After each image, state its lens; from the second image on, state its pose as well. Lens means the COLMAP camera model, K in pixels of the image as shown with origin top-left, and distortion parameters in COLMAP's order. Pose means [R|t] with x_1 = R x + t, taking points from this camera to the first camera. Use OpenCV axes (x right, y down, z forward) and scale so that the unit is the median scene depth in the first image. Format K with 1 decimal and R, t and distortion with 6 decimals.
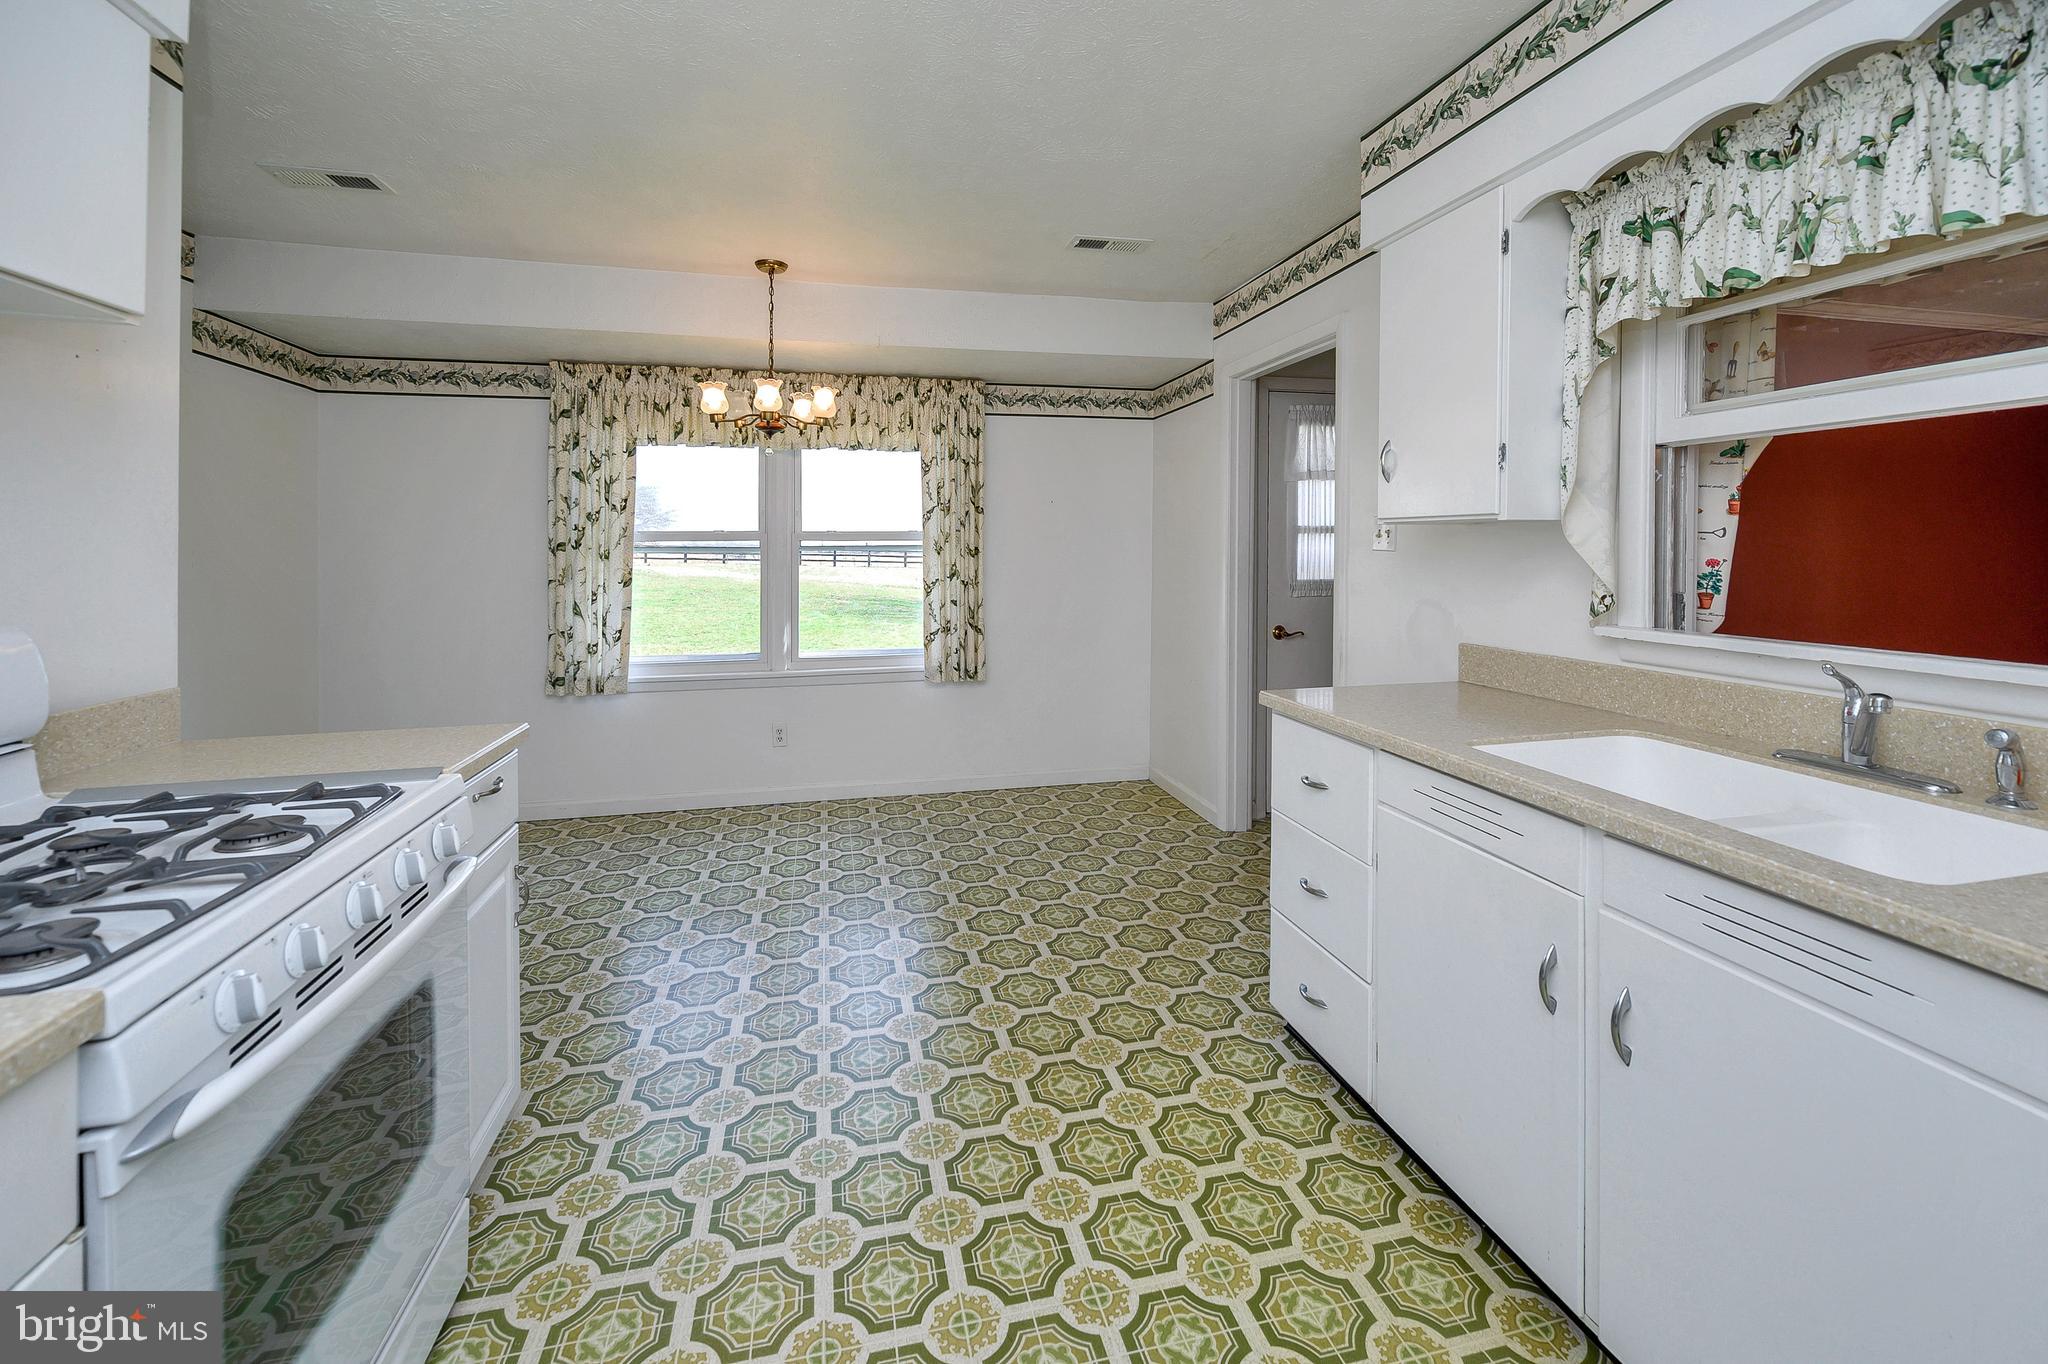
lens RADIAL K [[841.9, 0, 1020.1], [0, 841.9, 576.3], [0, 0, 1]] dist [-0.000157, -0.000097]
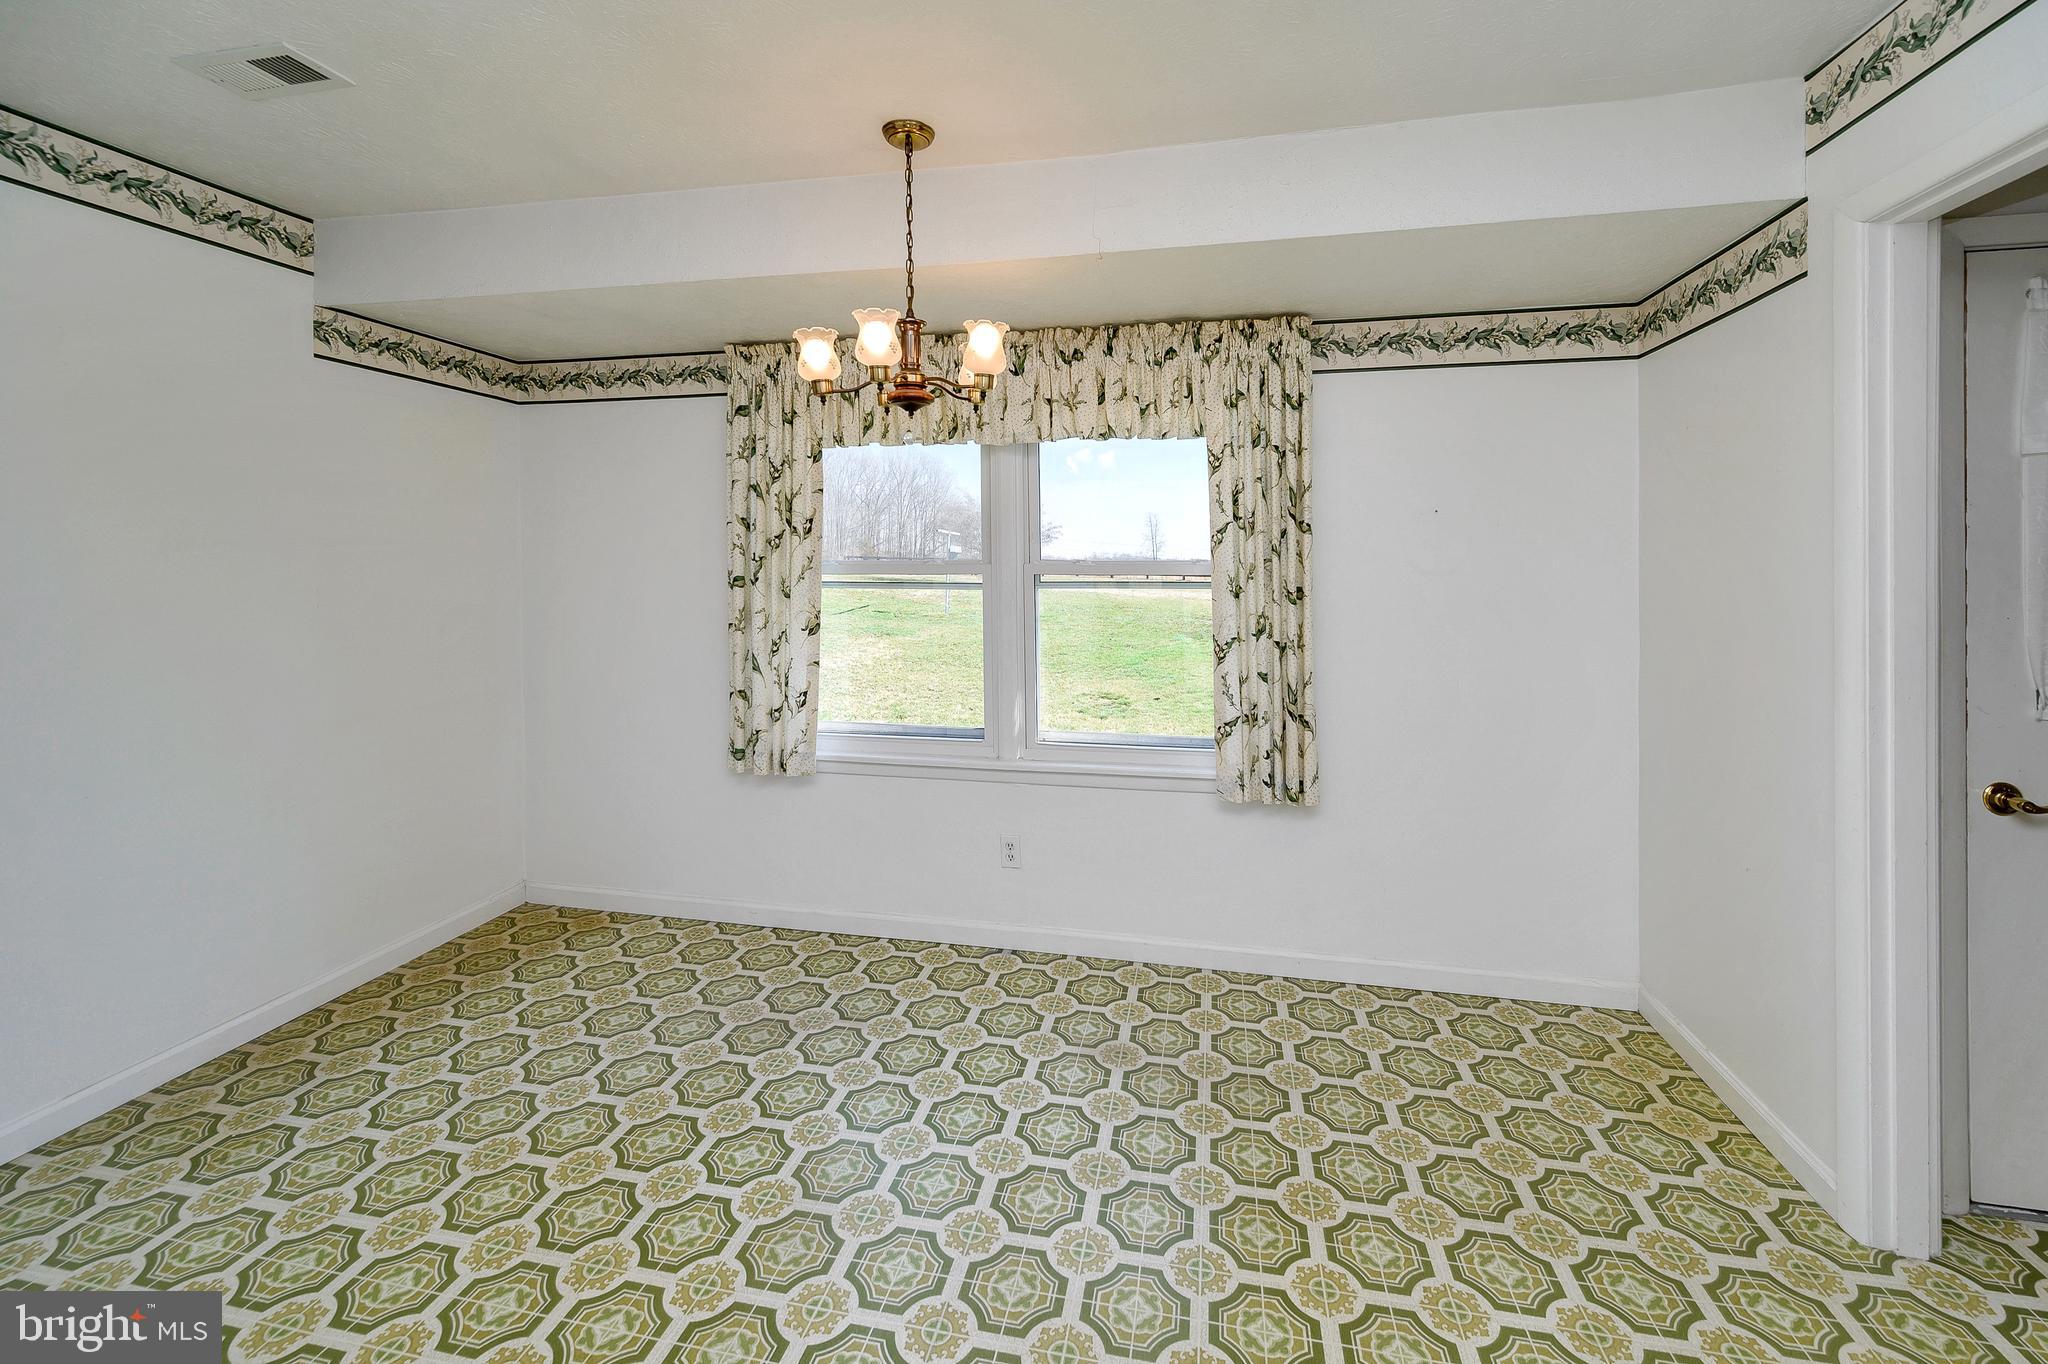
lens RADIAL K [[829.9, 0, 1057.2], [0, 829.9, 536.9], [0, 0, 1]] dist [0.000463, -0.000114]
pose [[0.912943, -0.007168, -0.408024, 0.035213], [-0.018546, 0.998084, -0.059032, -0.034258], [0.407665, 0.061460, 0.911061, 0.394367]]
